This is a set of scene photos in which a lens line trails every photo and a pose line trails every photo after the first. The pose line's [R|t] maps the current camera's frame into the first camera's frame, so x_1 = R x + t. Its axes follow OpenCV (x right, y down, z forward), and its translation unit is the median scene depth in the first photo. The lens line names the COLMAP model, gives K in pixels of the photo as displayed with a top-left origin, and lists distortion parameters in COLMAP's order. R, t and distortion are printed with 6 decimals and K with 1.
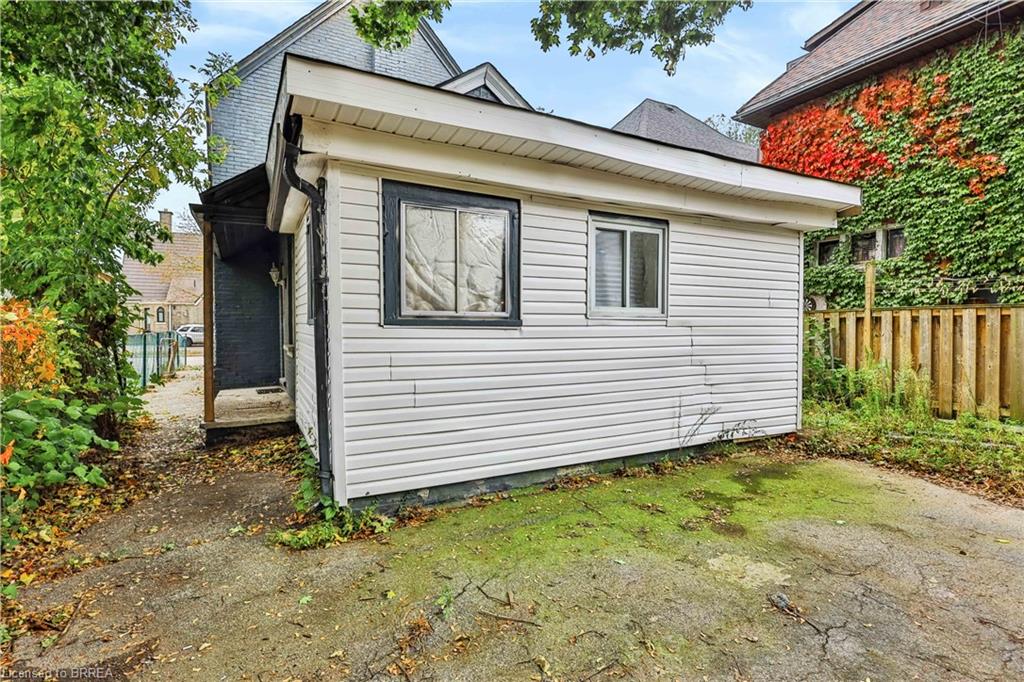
lens RADIAL K [[474.4, 0, 512.0], [0, 474.4, 341.0], [0, 0, 1]] dist [0.001556, 0.000436]
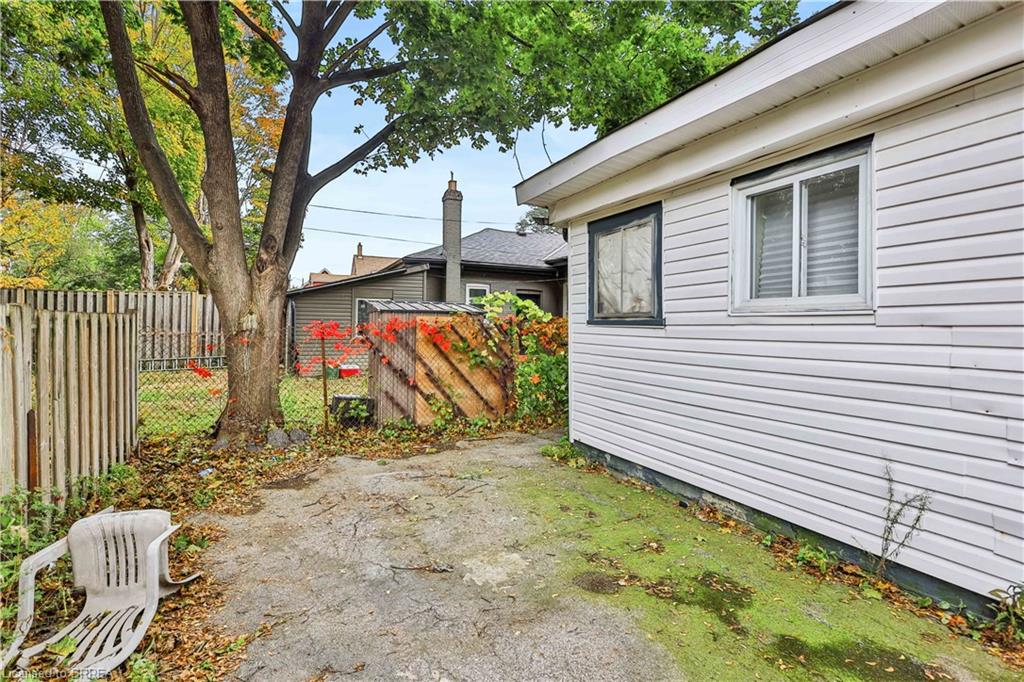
lens RADIAL K [[468.1, 0, 512.6], [0, 468.1, 316.1], [0, 0, 1]] dist [0.001557, 0.000261]
pose [[0.014003, -0.017689, -0.999745, 1.049749], [-0.026661, 0.999481, -0.018058, -0.025922], [0.999546, 0.026907, 0.013524, 0.702945]]
